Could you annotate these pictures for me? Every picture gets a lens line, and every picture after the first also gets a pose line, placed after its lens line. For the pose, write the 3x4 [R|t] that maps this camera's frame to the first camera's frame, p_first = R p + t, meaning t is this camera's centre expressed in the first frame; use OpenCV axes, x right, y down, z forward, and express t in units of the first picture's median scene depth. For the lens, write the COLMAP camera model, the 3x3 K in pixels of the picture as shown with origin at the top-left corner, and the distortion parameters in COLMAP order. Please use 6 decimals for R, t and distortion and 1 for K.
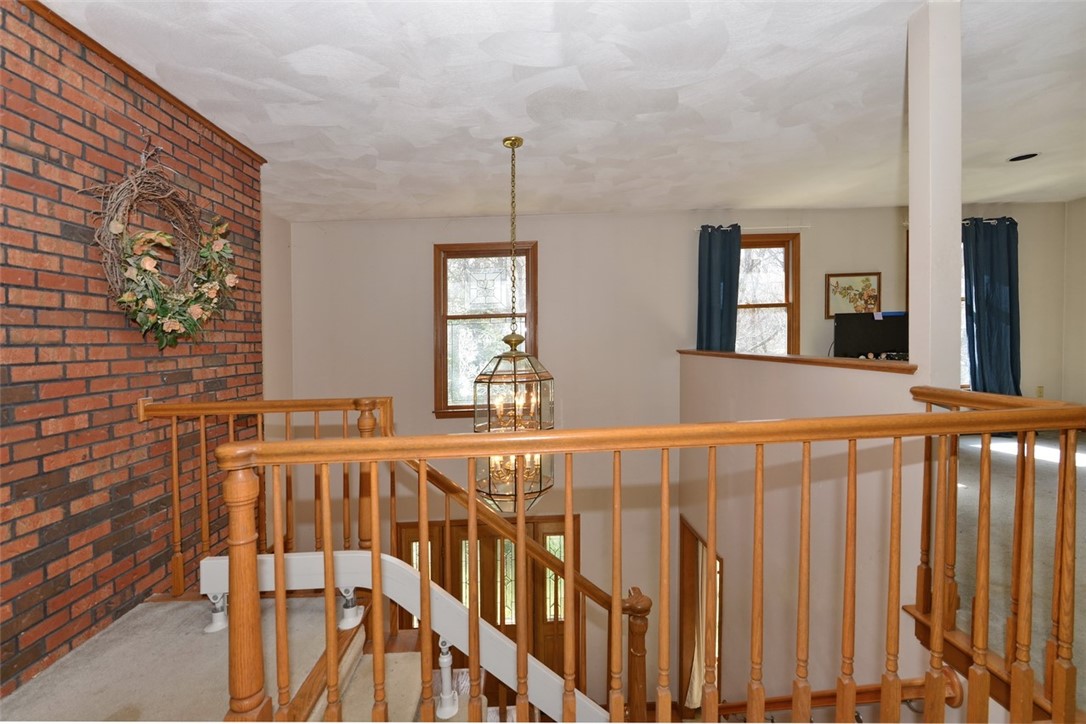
lens RADIAL K [[497.7, 0, 543.0], [0, 497.7, 361.5], [0, 0, 1]] dist [-0.015890, -0.000093]
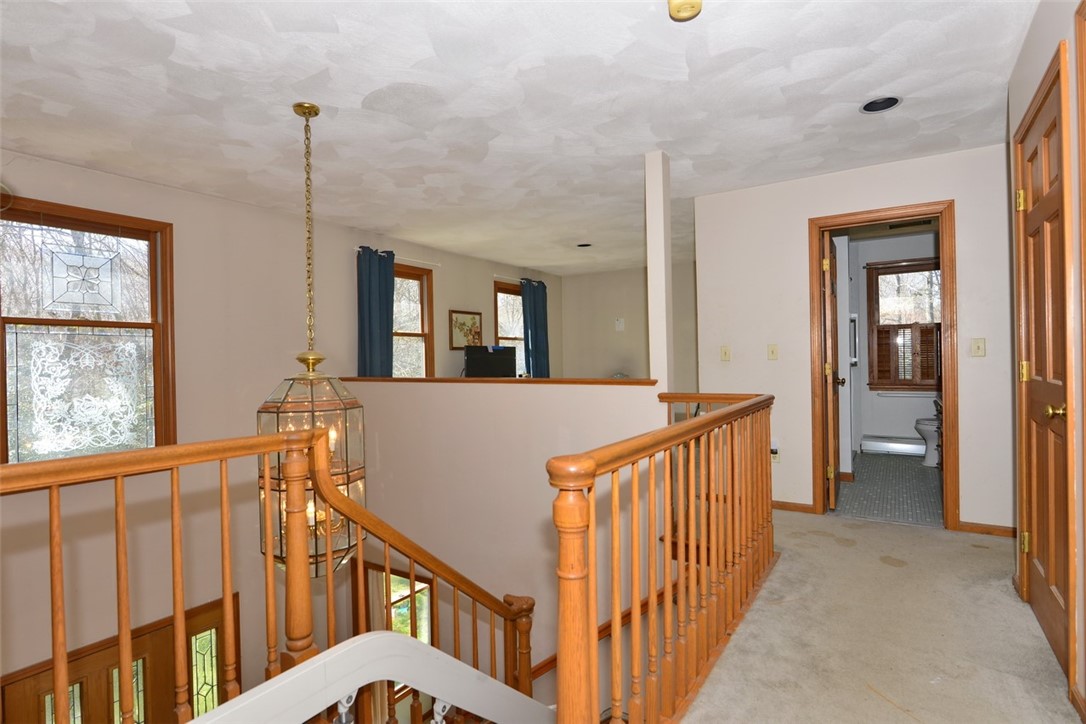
lens RADIAL K [[549.9, 0, 542.7], [0, 549.9, 384.1], [0, 0, 1]] dist [-0.001458, -0.000340]
pose [[0.576414, -0.010455, 0.817091, -0.339537], [0.031454, 0.999461, -0.009401, 0.010538], [-0.816552, 0.031120, 0.576432, 0.117274]]
